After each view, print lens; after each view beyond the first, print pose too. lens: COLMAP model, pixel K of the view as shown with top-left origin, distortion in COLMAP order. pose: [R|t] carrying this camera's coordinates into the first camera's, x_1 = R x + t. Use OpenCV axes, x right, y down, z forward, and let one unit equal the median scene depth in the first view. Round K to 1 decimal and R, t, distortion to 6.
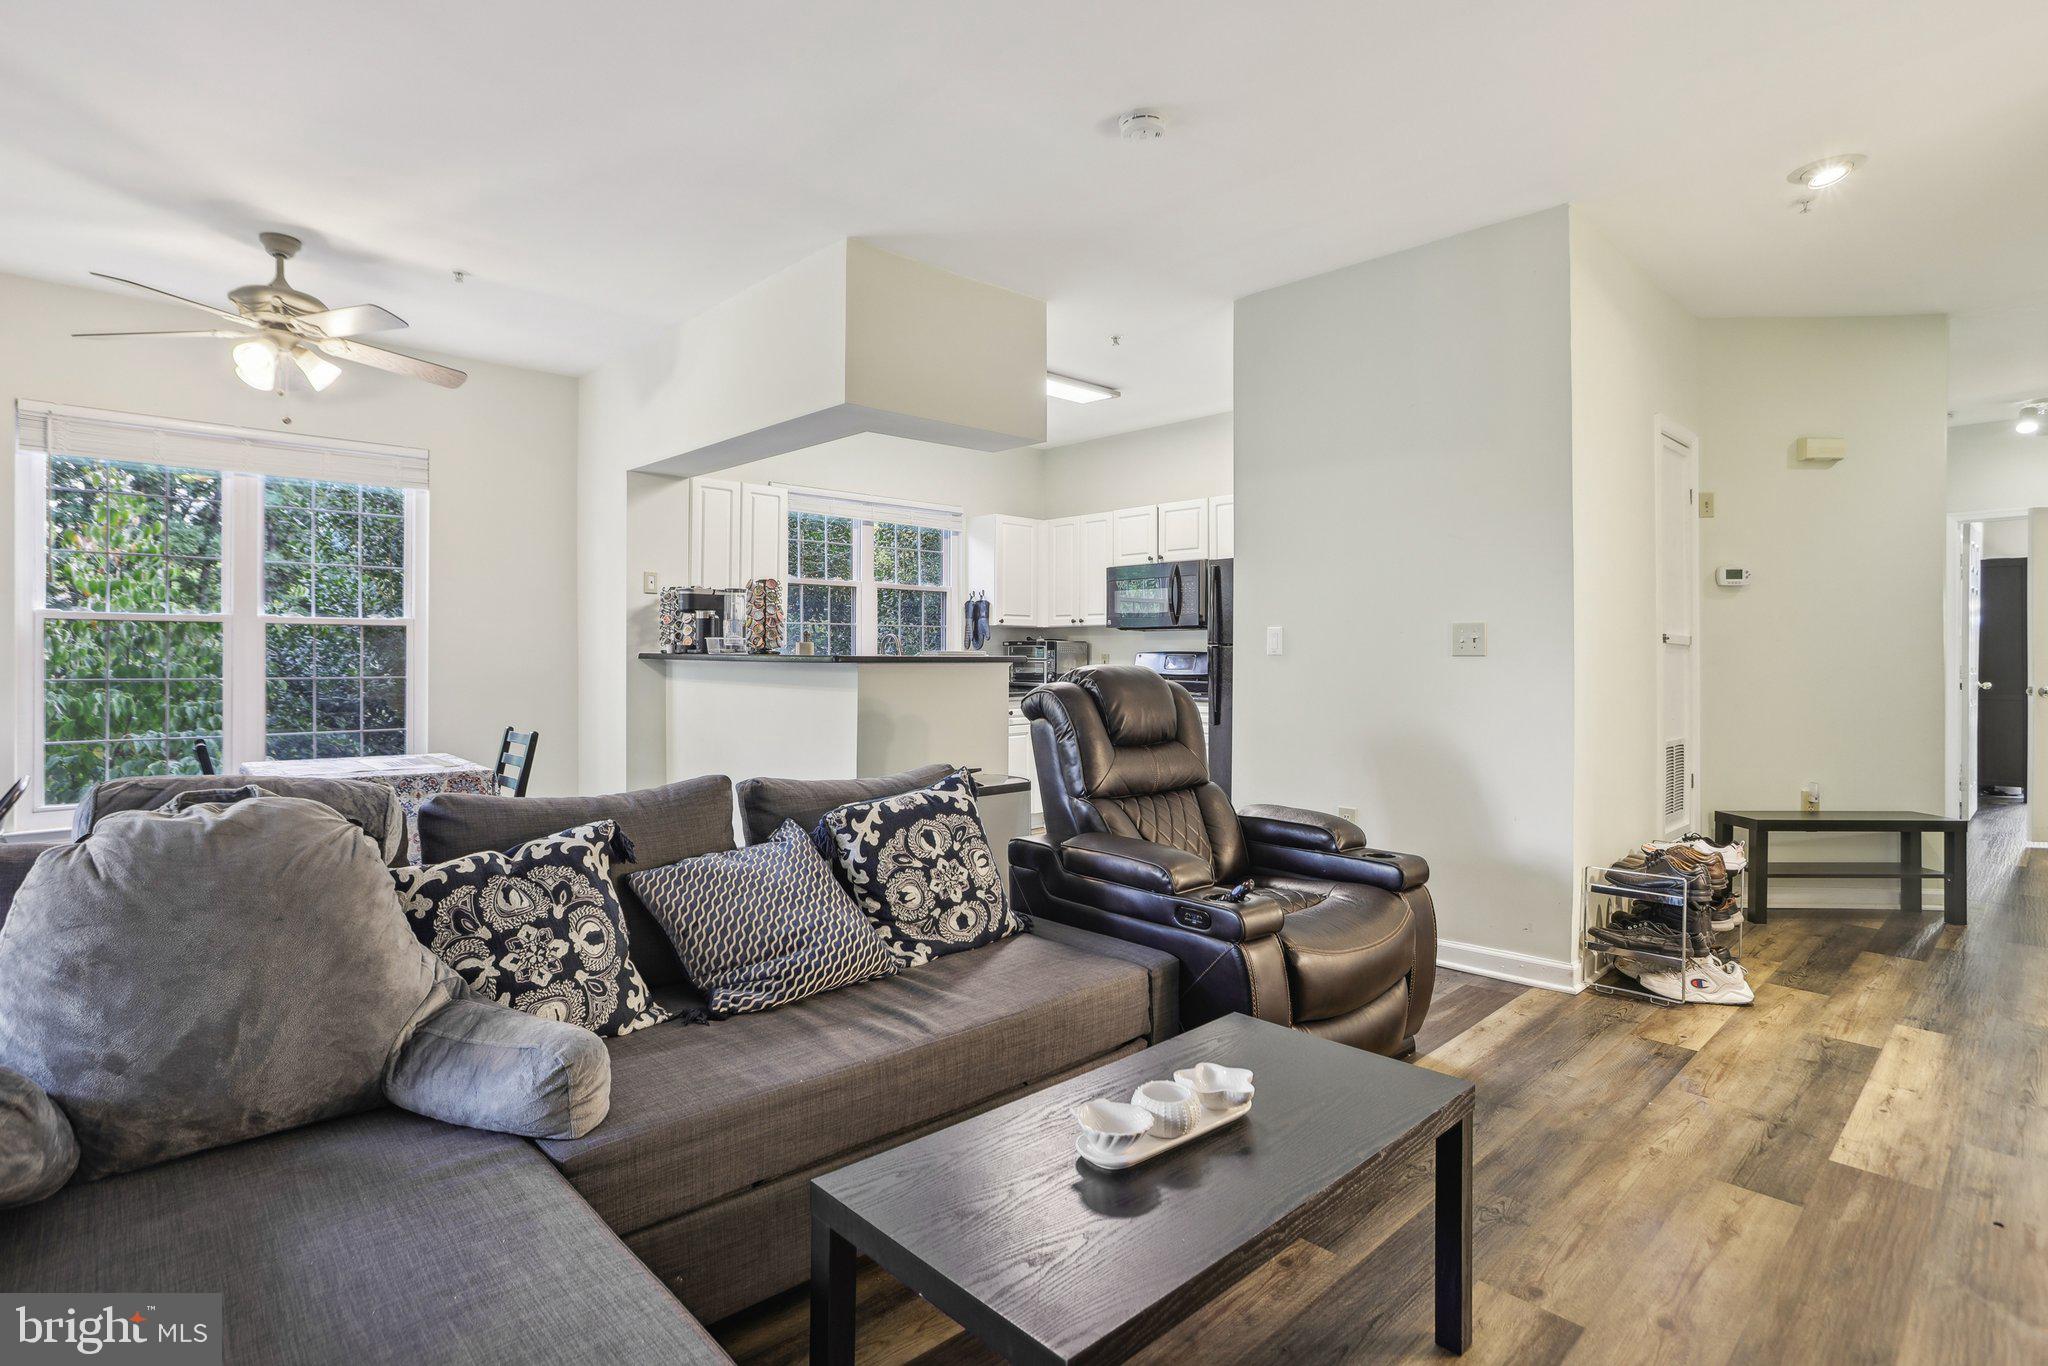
lens RADIAL K [[1025.5, 0, 1031.9], [0, 1025.5, 672.5], [0, 0, 1]] dist [-0.008642, 0.013291]
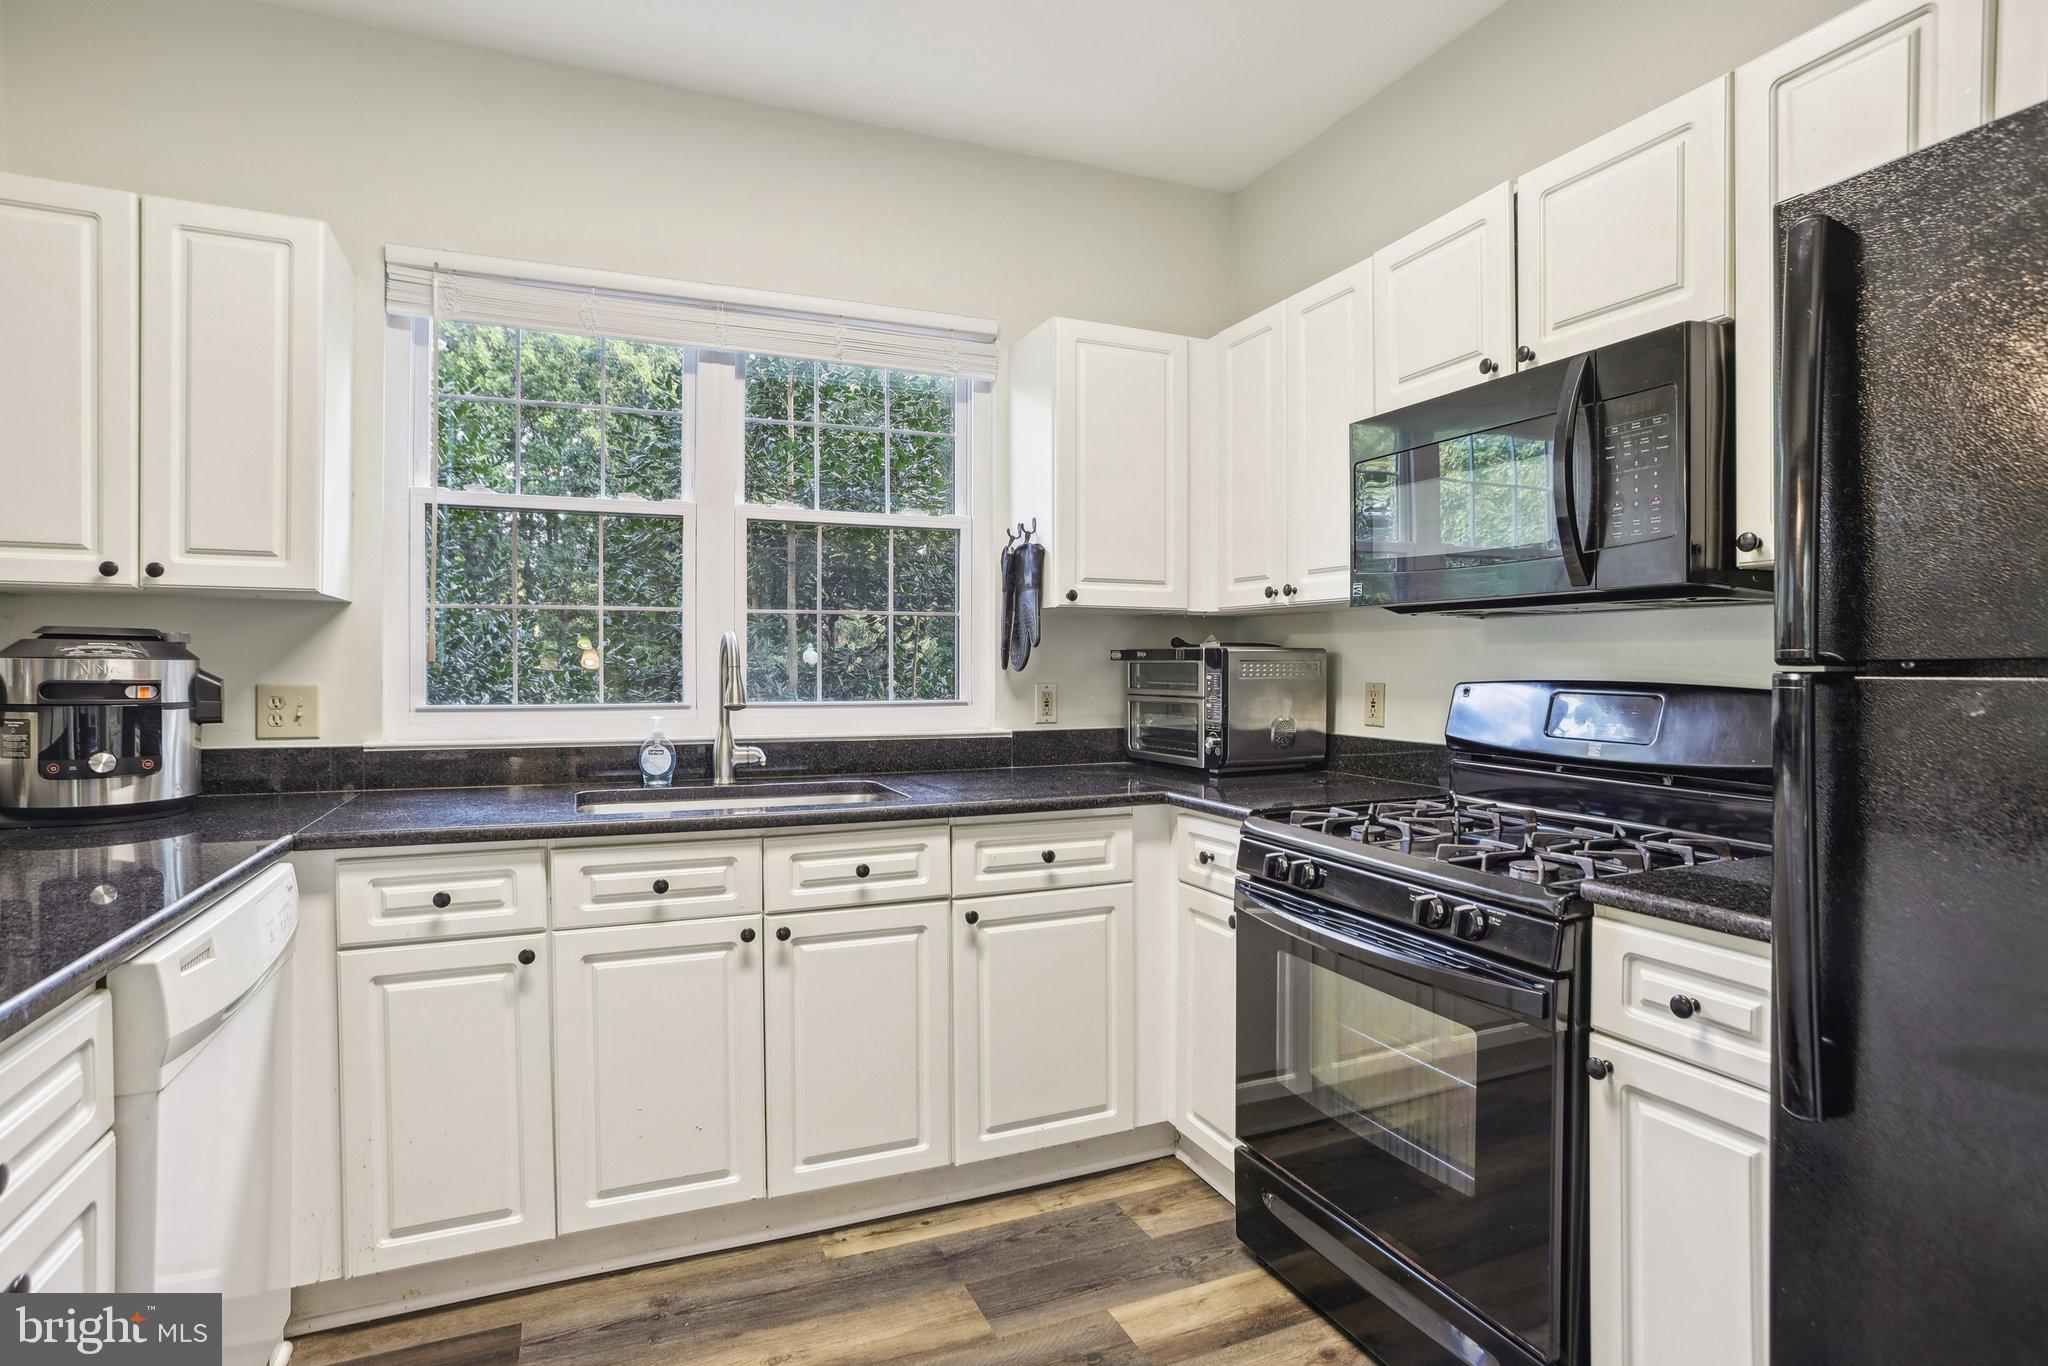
lens RADIAL K [[1025.5, 0, 1036.7], [0, 1025.5, 681.6], [0, 0, 1]] dist [-0.008642, 0.013291]
pose [[0.933200, 0.003460, -0.359340, 0.095785], [-0.002158, 0.999990, 0.004023, -0.020191], [0.359350, -0.002979, 0.933198, 0.648626]]
